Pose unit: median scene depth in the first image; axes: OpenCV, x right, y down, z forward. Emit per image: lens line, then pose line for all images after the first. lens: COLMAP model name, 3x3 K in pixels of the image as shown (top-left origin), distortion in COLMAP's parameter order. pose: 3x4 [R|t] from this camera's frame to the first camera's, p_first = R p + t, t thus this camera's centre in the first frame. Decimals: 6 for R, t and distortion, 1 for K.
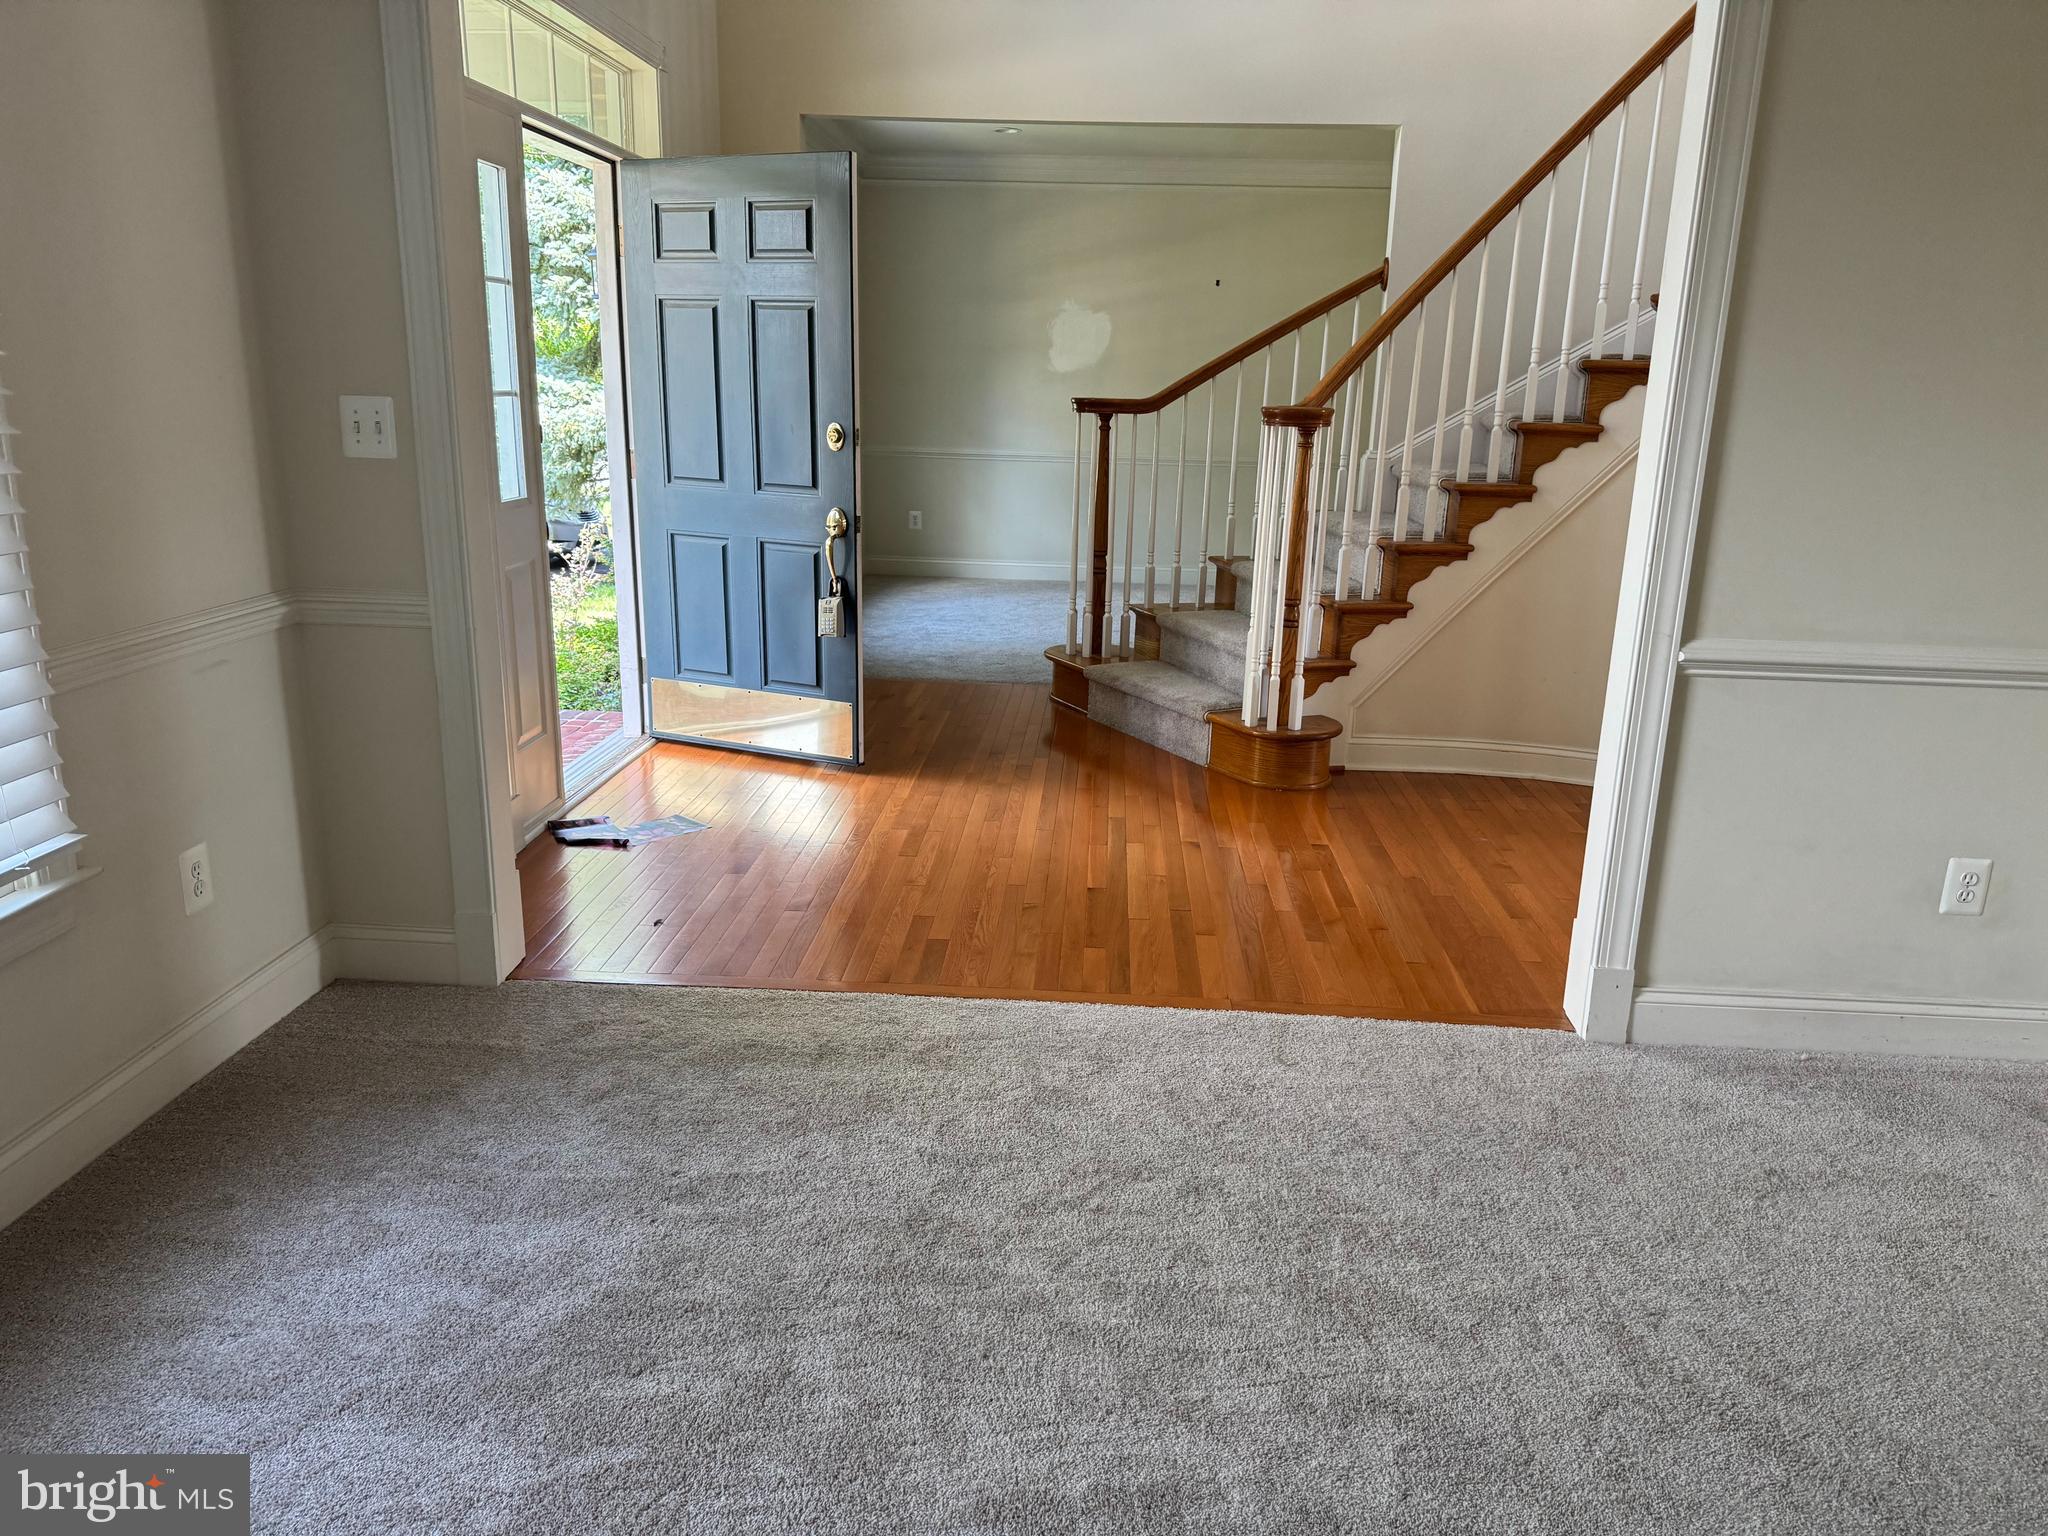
lens RADIAL K [[1455.0, 0, 1017.7], [0, 1455.0, 768.6], [0, 0, 1]] dist [0.058088, -0.068836]
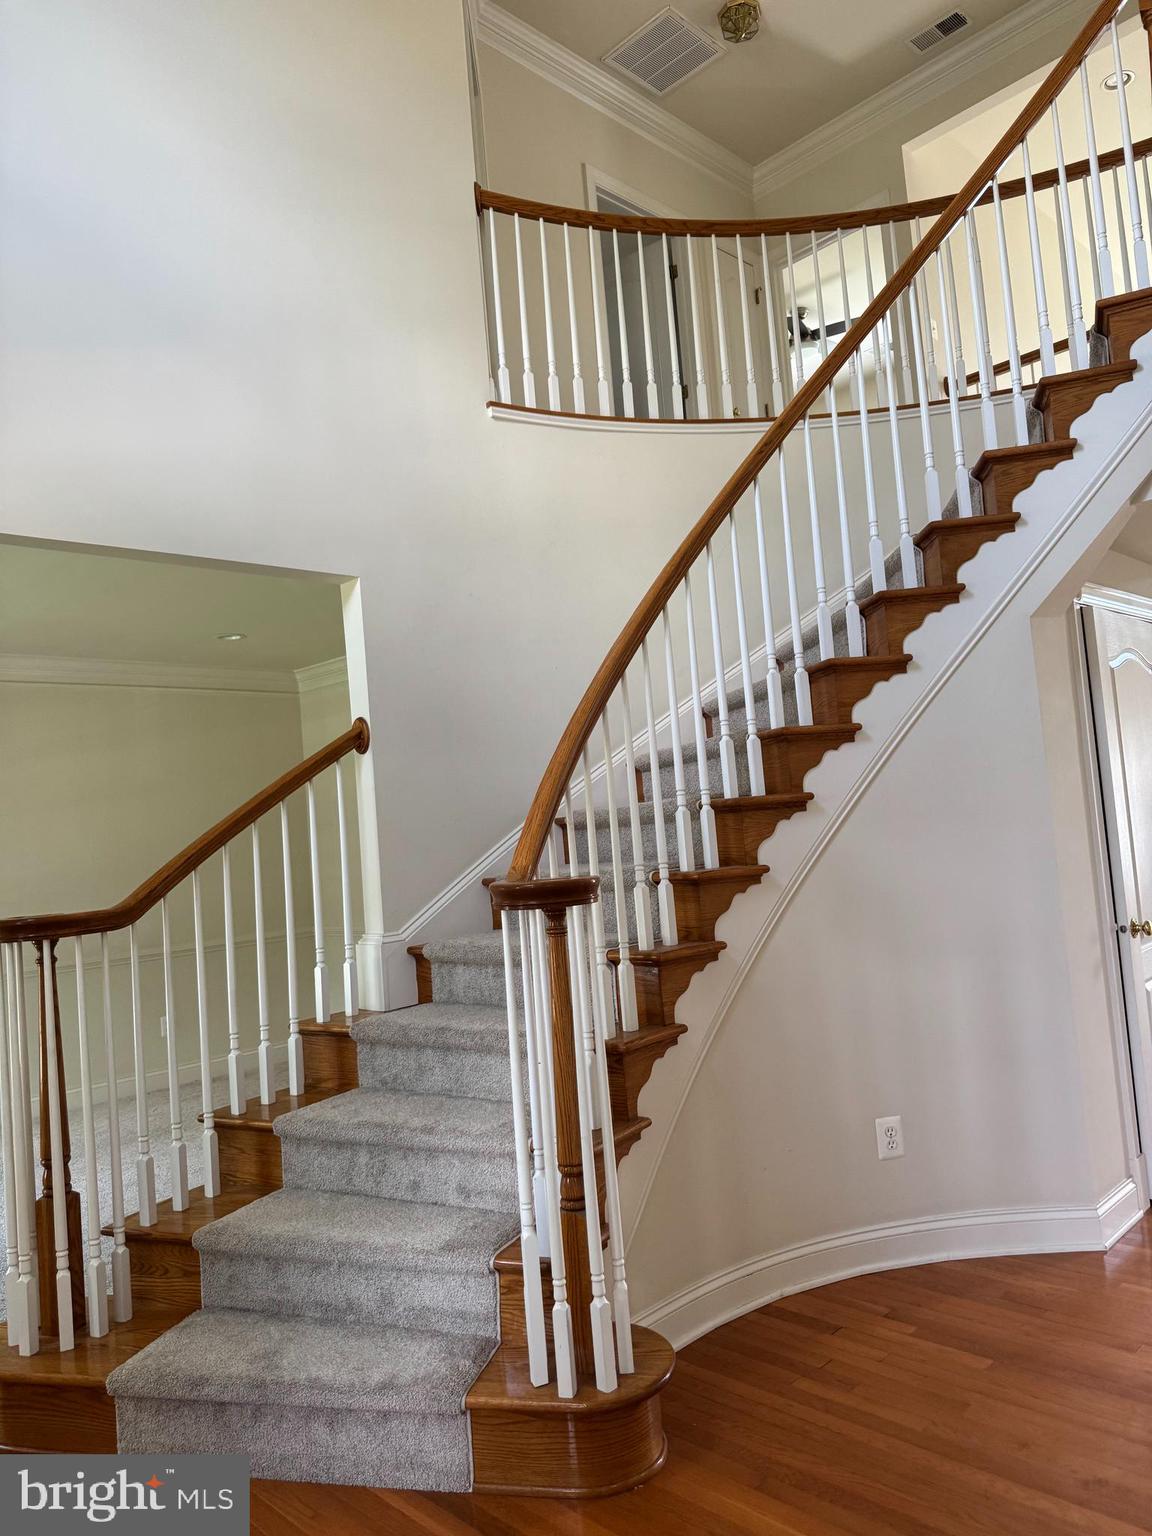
lens RADIAL K [[1091.3, 0, 579.7], [0, 1091.3, 778.1], [0, 0, 1]] dist [0.058088, -0.068836]
pose [[0.667790, -0.033372, 0.743601, -0.160257], [0.287074, 0.933255, -0.215923, -0.159663], [-0.686764, 0.357660, 0.632799, 0.591367]]
